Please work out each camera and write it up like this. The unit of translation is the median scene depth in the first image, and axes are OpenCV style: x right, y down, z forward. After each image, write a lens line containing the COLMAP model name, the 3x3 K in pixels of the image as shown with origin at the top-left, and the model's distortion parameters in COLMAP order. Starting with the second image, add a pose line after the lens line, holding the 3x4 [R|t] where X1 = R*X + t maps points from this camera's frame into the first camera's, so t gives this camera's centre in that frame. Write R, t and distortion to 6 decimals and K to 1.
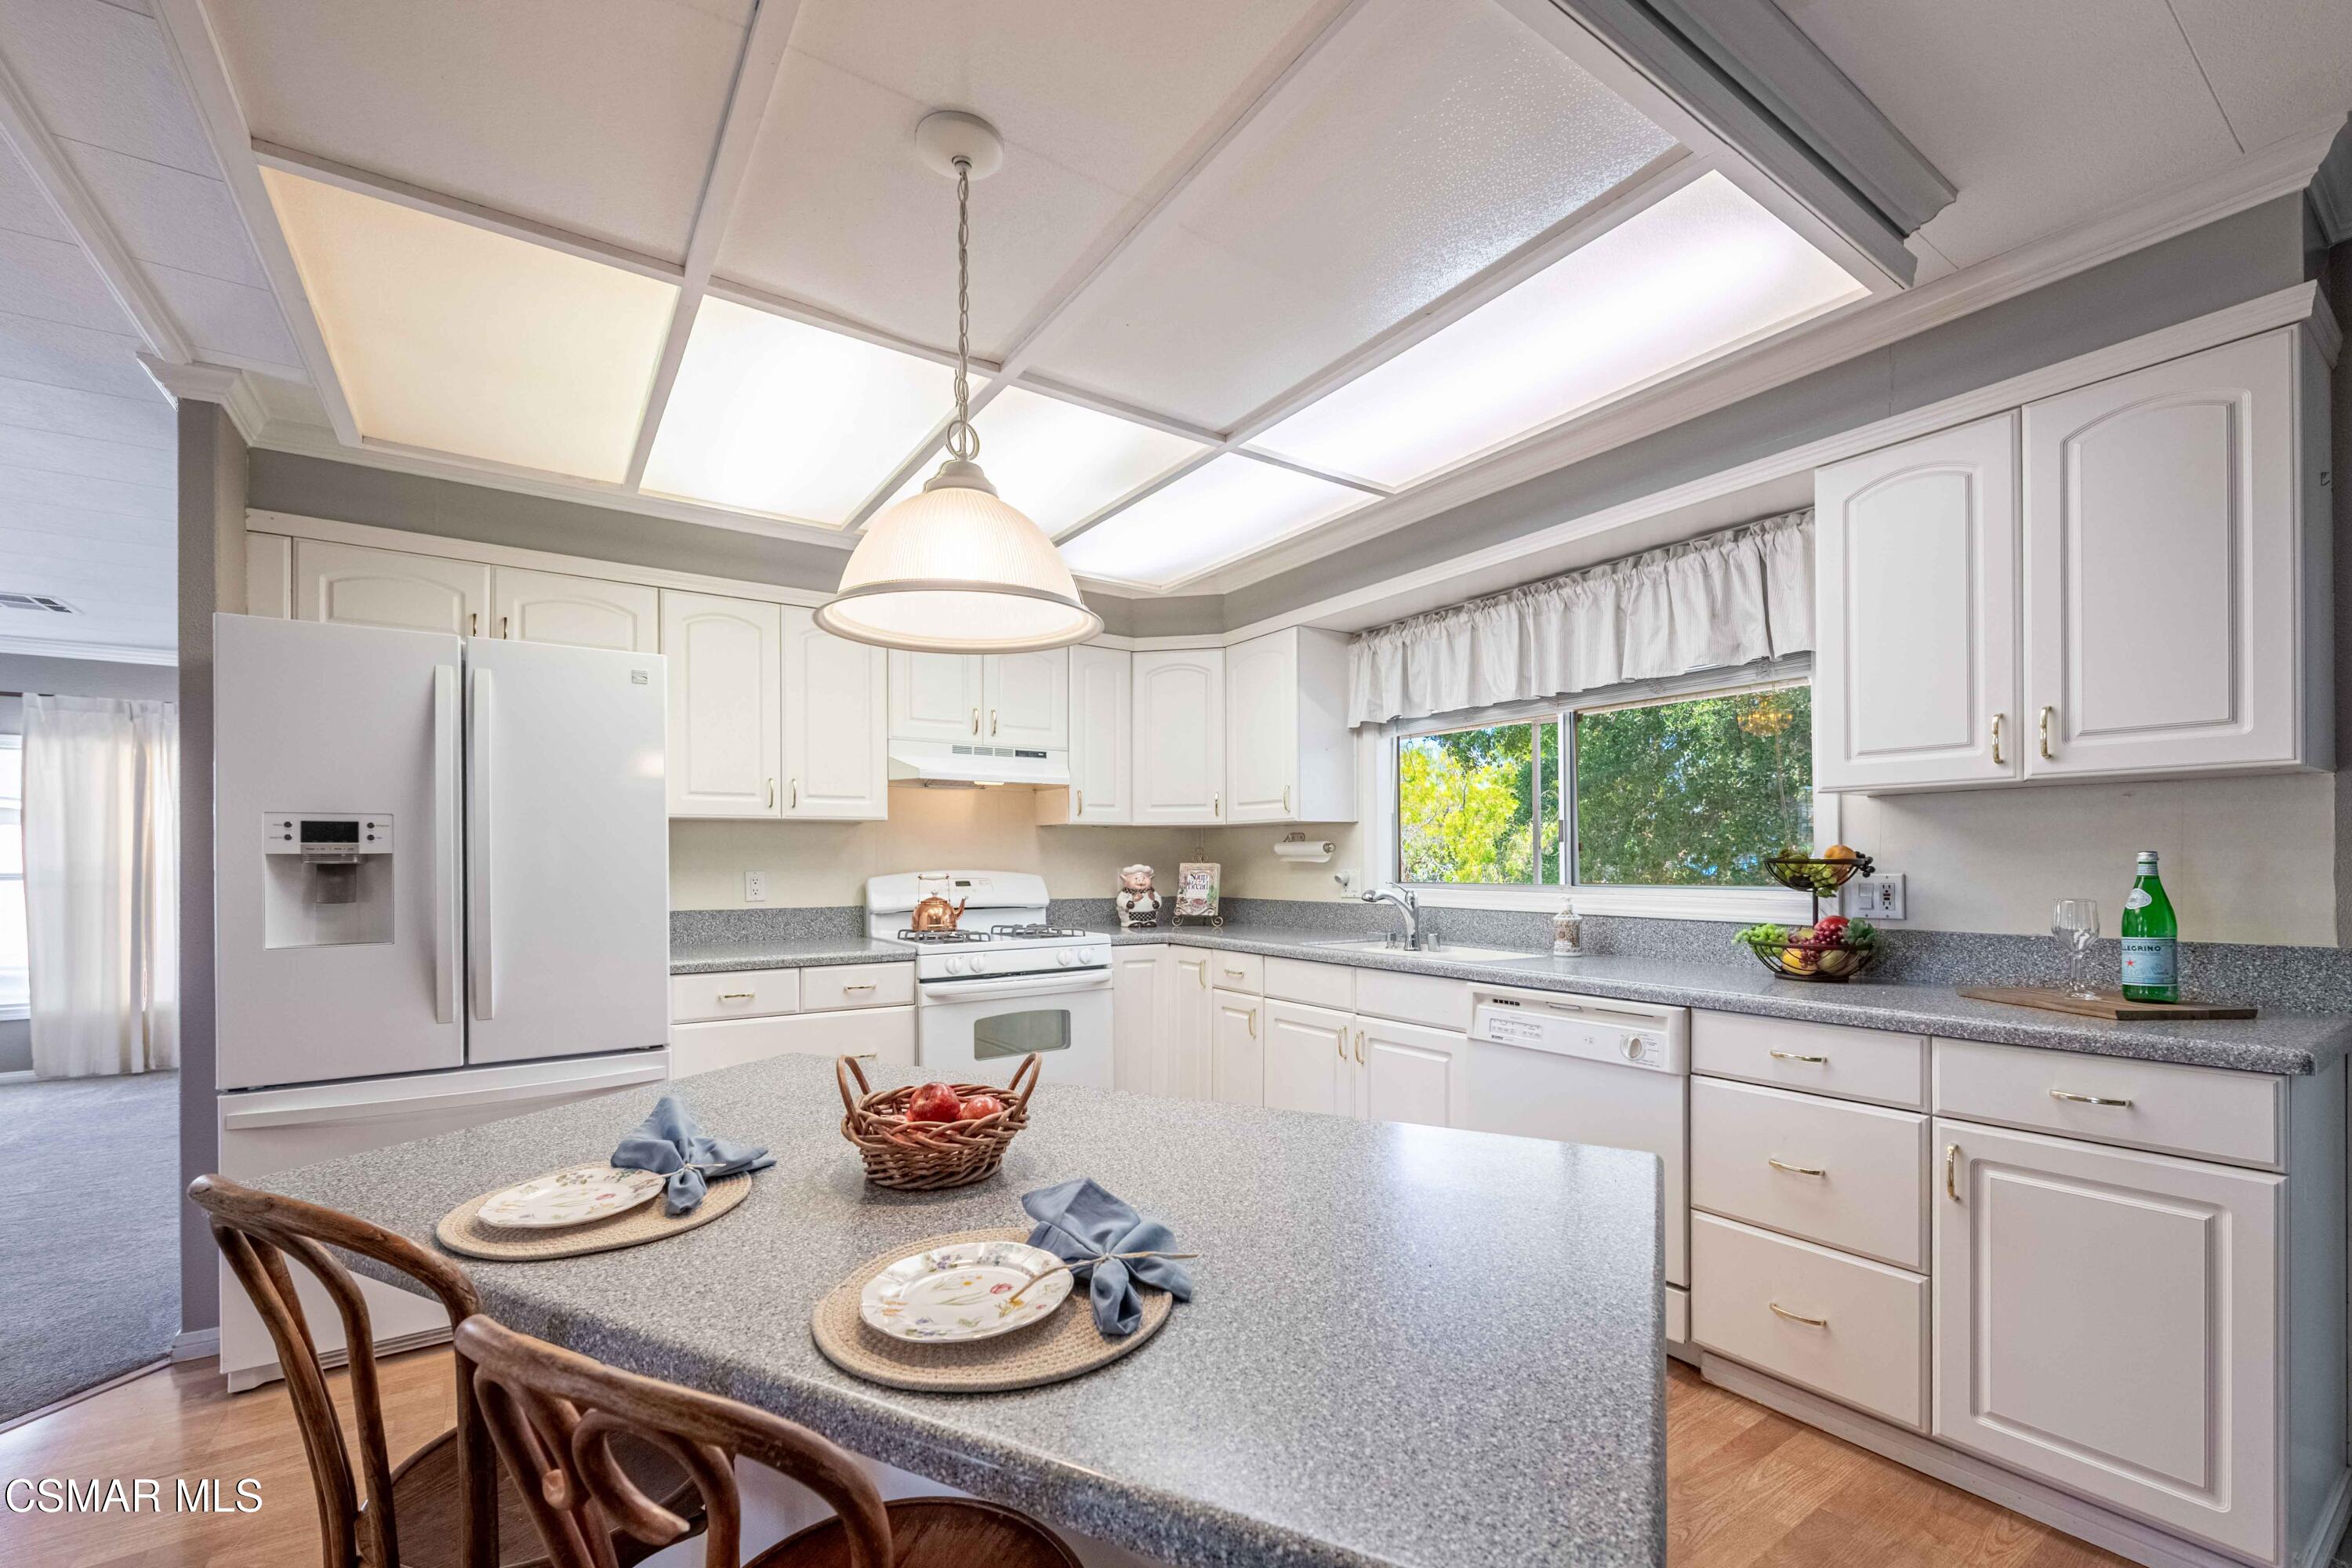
lens RADIAL K [[960.3, 0, 1174.2], [0, 960.3, 859.8], [0, 0, 1]] dist [0.001839, 0.000196]
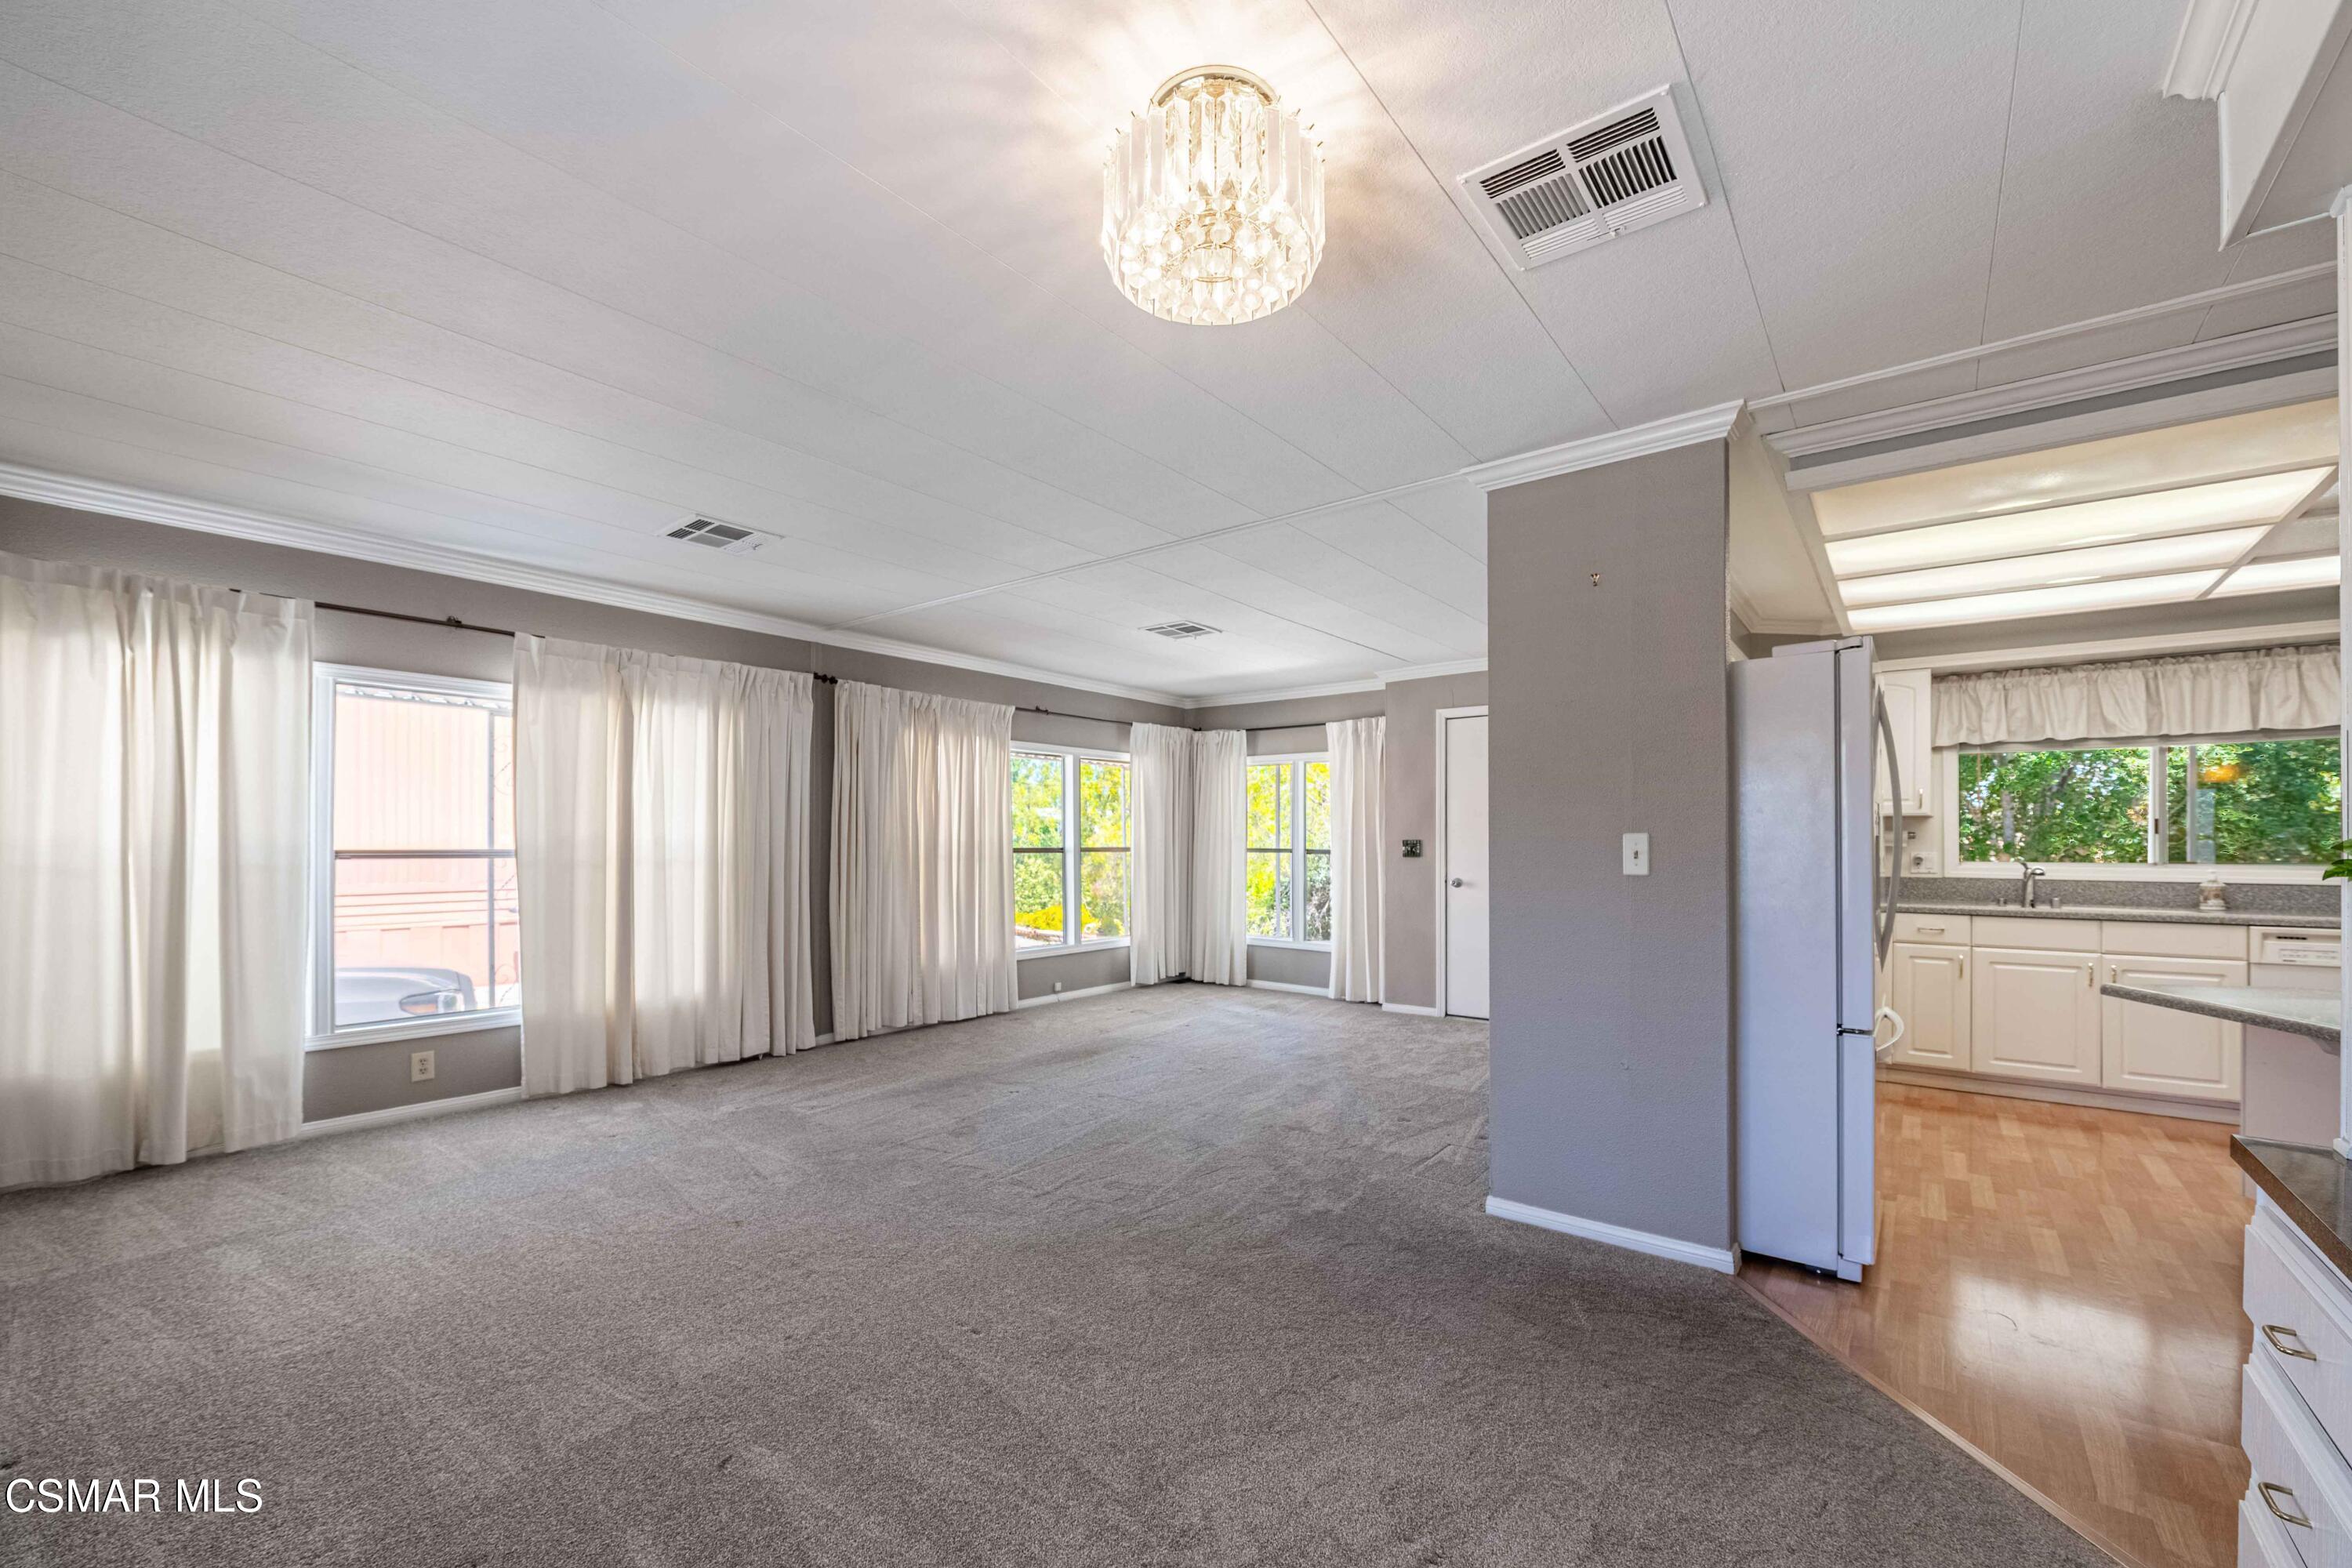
lens RADIAL K [[949.0, 0, 1184.3], [0, 949.0, 834.7], [0, 0, 1]] dist [-0.003162, -0.000289]
pose [[0.952801, 0.011507, 0.303378, -1.246604], [-0.007301, 0.999861, -0.014995, 0.013113], [-0.303508, 0.012072, 0.952752, 0.067928]]
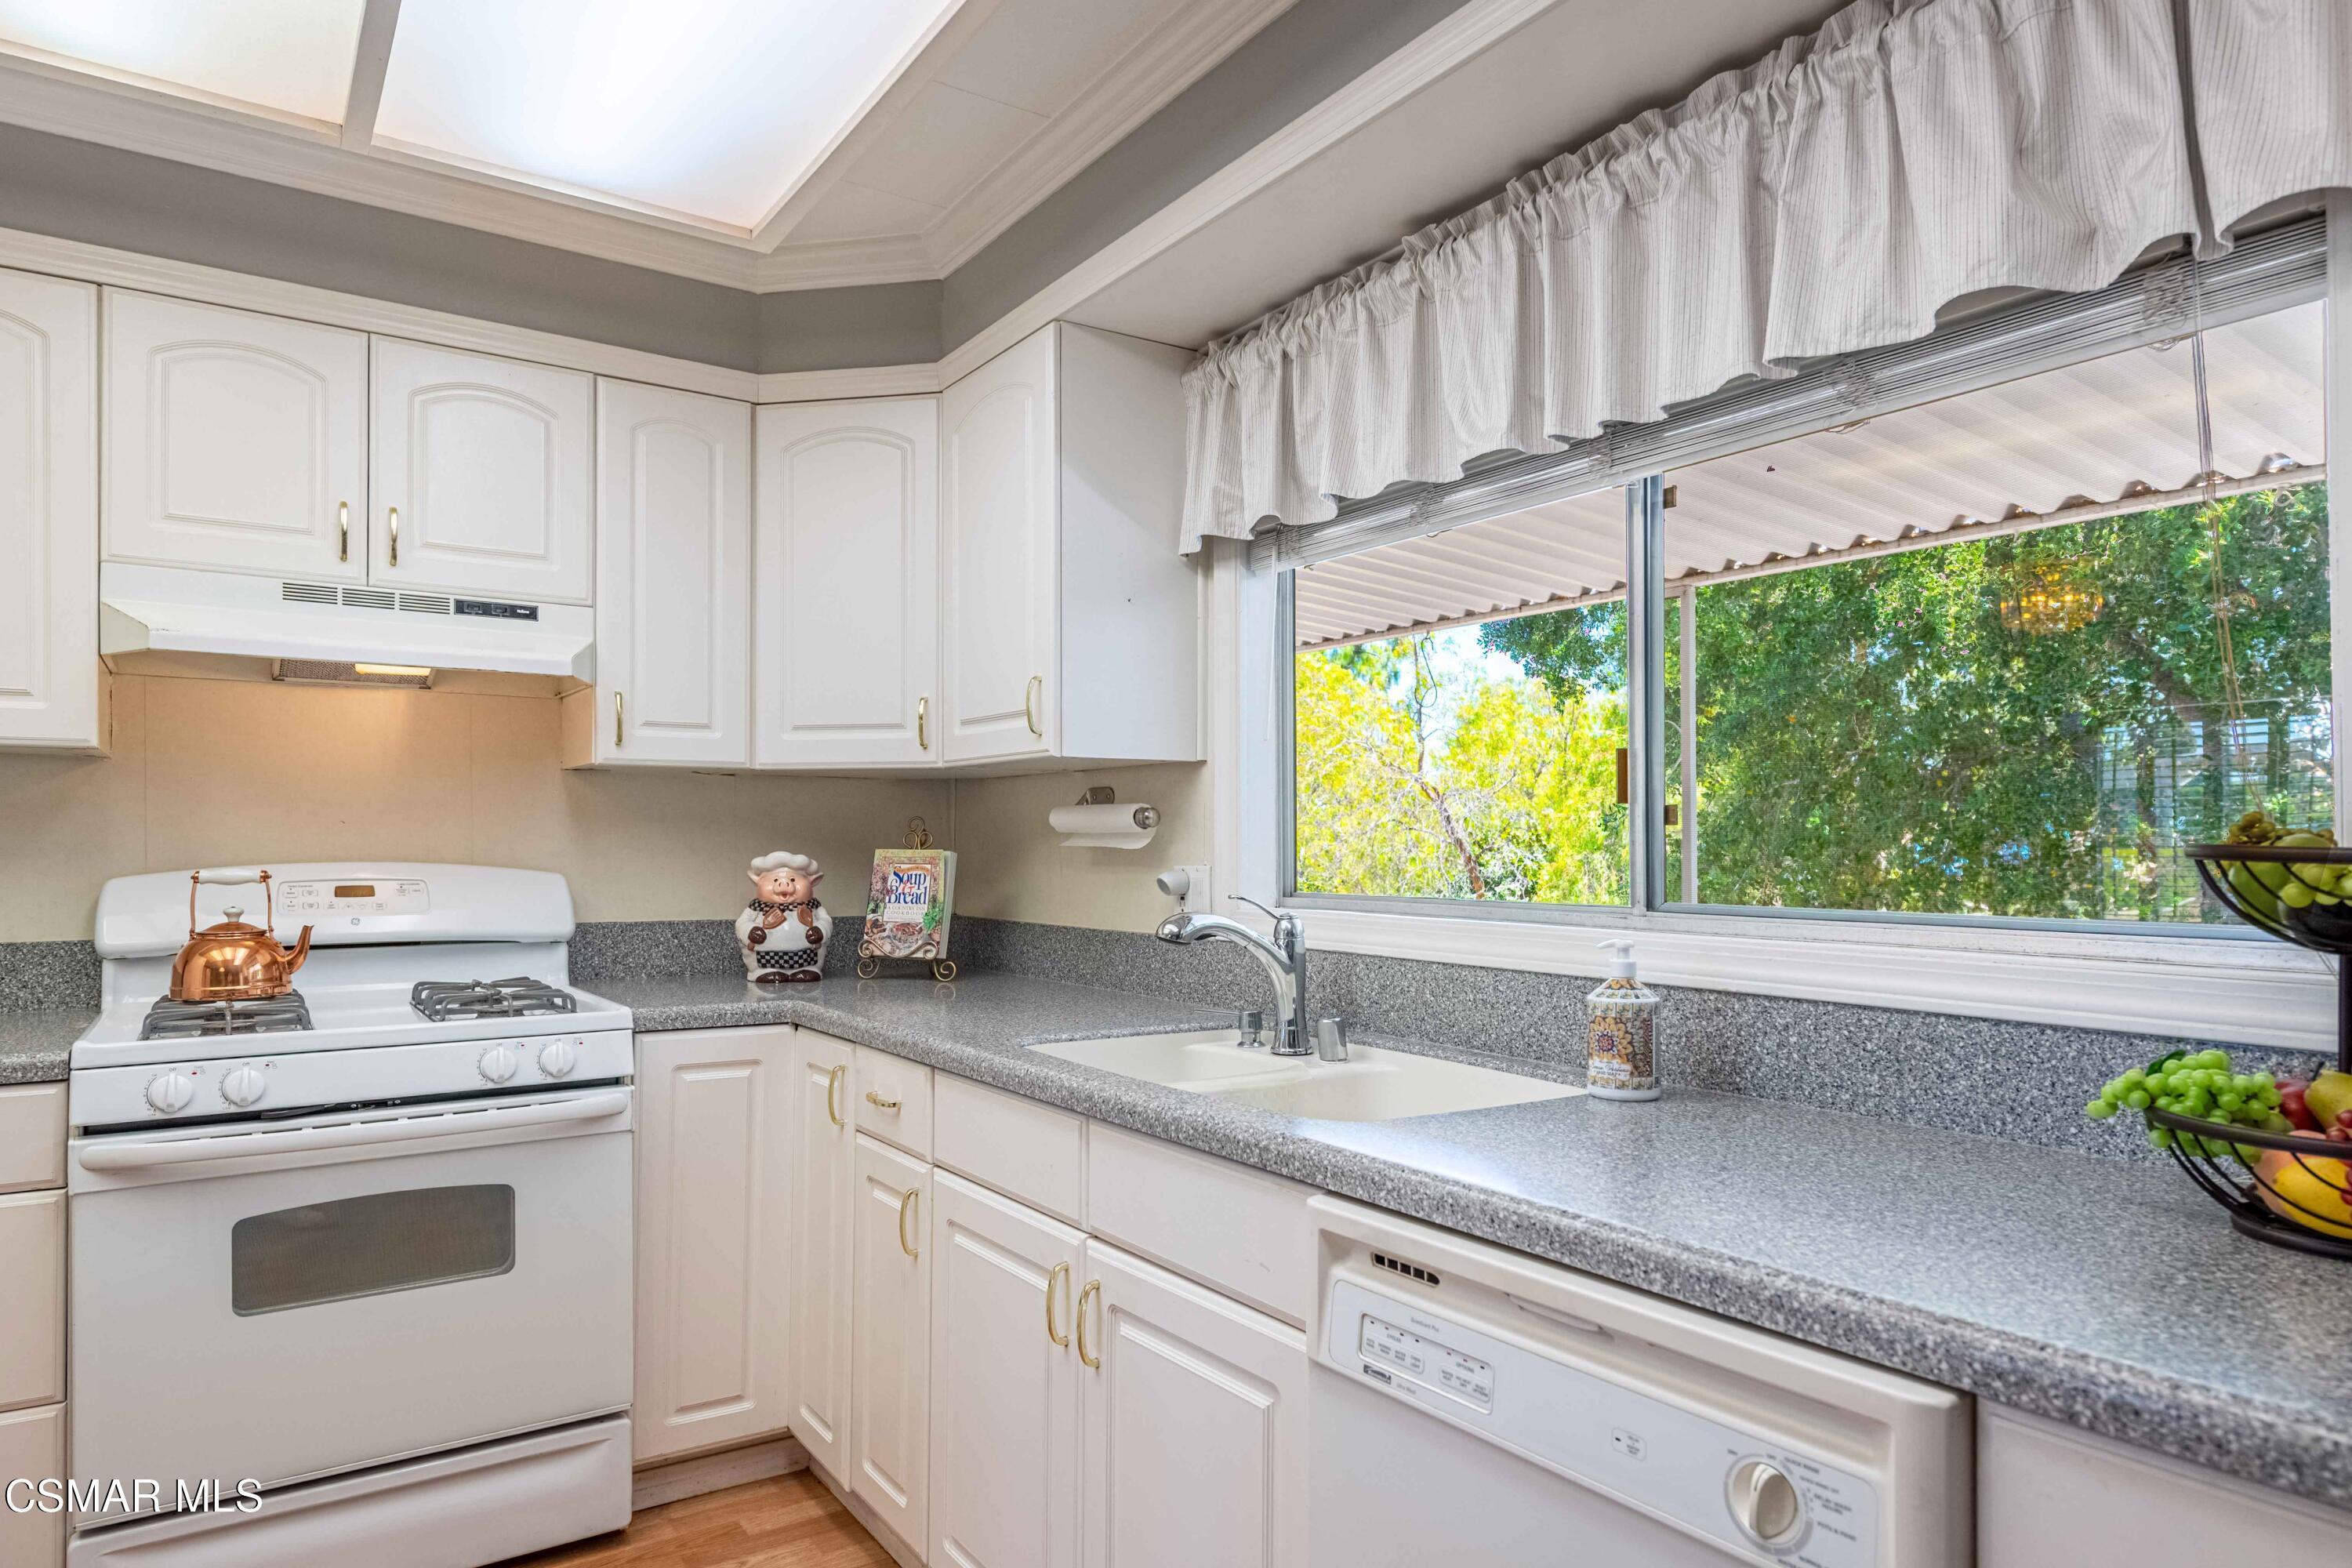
lens RADIAL K [[1367.7, 0, 1171.1], [0, 1367.7, 830.6], [0, 0, 1]] dist [0.024055, -0.018851]
pose [[0.999983, 0.005532, -0.001746, 0.183124], [-0.005549, 0.999935, -0.009997, 0.000248], [0.001690, 0.010006, 0.999949, 0.359838]]
